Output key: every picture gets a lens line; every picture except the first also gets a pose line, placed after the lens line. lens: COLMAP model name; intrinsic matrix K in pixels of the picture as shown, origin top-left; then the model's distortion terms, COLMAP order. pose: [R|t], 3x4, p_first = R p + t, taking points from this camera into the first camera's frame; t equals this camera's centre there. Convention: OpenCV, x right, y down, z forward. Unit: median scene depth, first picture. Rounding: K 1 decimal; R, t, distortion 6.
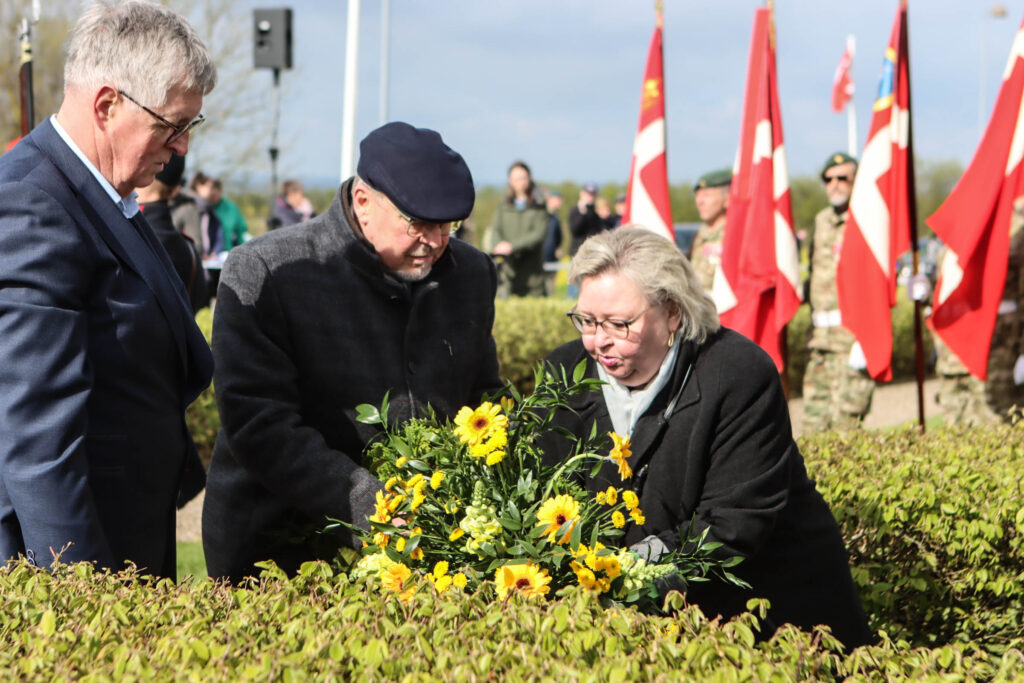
lens RADIAL K [[2558.2, 0, 512.0], [0, 2558.2, 341.5], [0, 0, 1]] dist [0.018966, 0.558571]
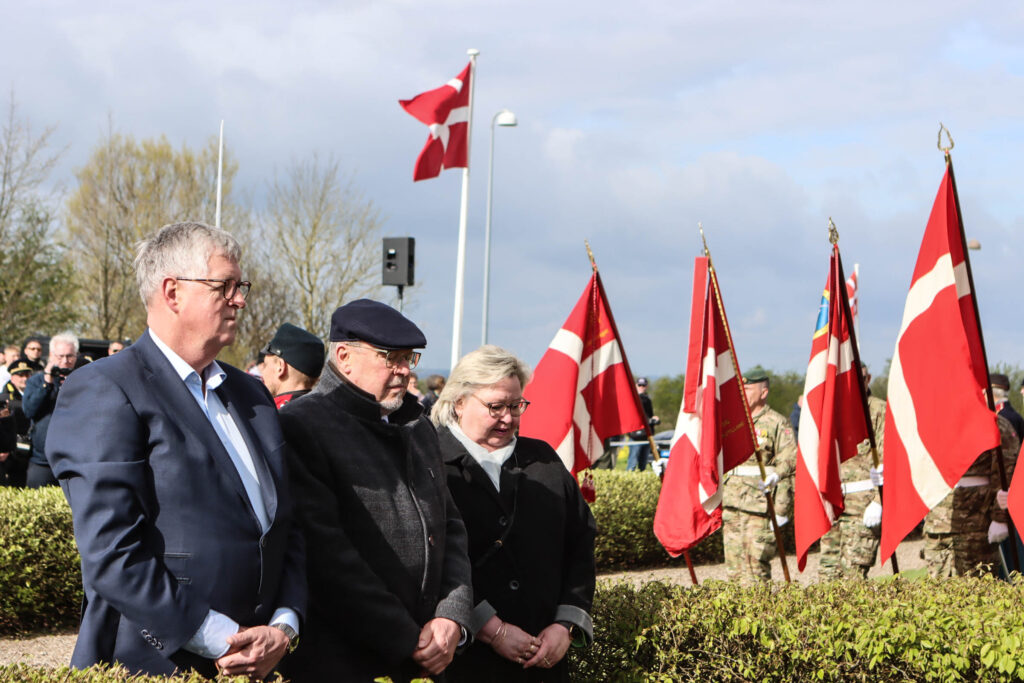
lens RADIAL K [[2038.8, 0, 512.0], [0, 2038.8, 341.5], [0, 0, 1]] dist [-0.039848, 0.147370]
pose [[0.999264, 0.011245, -0.036685, 0.002113], [-0.014090, 0.996835, -0.078241, -0.001837], [0.035690, 0.078701, 0.996259, -0.013368]]
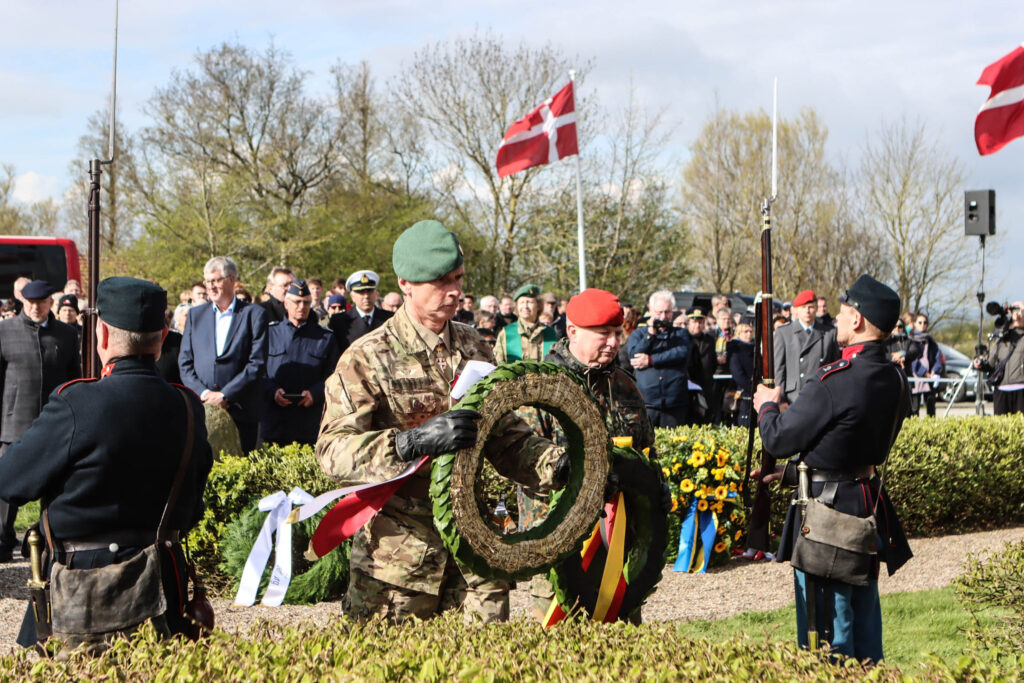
lens RADIAL K [[1824.4, 0, 515.1], [0, 1824.4, 325.8], [0, 0, 1]] dist [-0.047405, 0.018582]
pose [[0.940561, -0.009941, -0.339480, 0.008602], [-0.009575, 0.998398, -0.055764, -0.012464], [0.339491, 0.055700, 0.938959, 0.075967]]
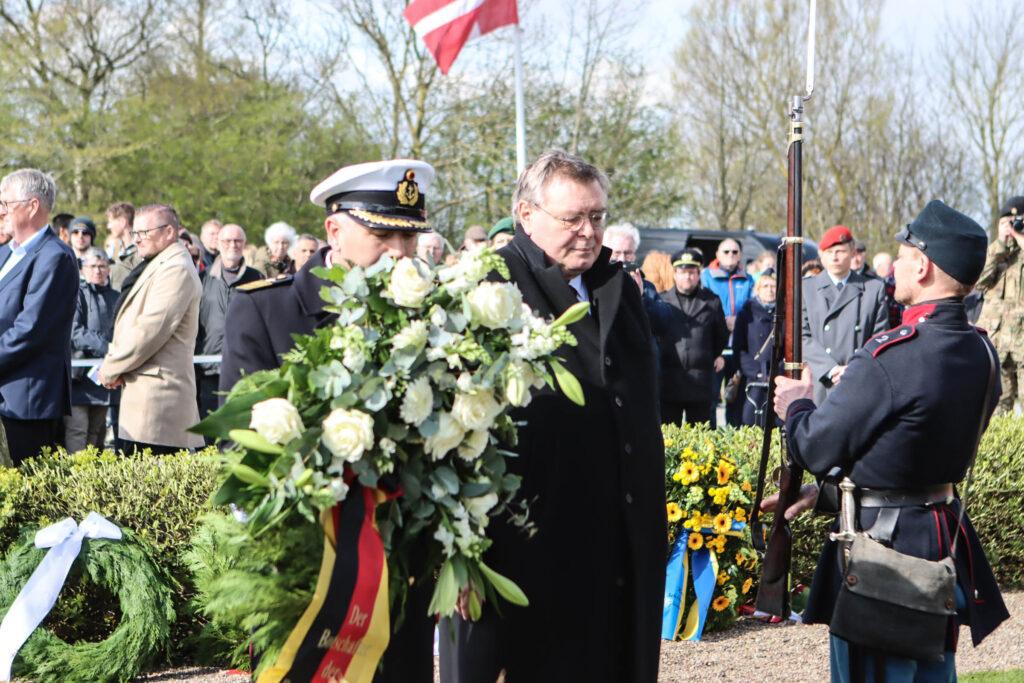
lens RADIAL K [[2682.7, 0, 508.8], [0, 2682.7, 370.9], [0, 0, 1]] dist [0.089097, 0.141476]
pose [[0.950902, 0.007006, -0.309411, 0.005874], [-0.014319, 0.999669, -0.021369, -0.011178], [0.309159, 0.024750, 0.950688, 0.093129]]
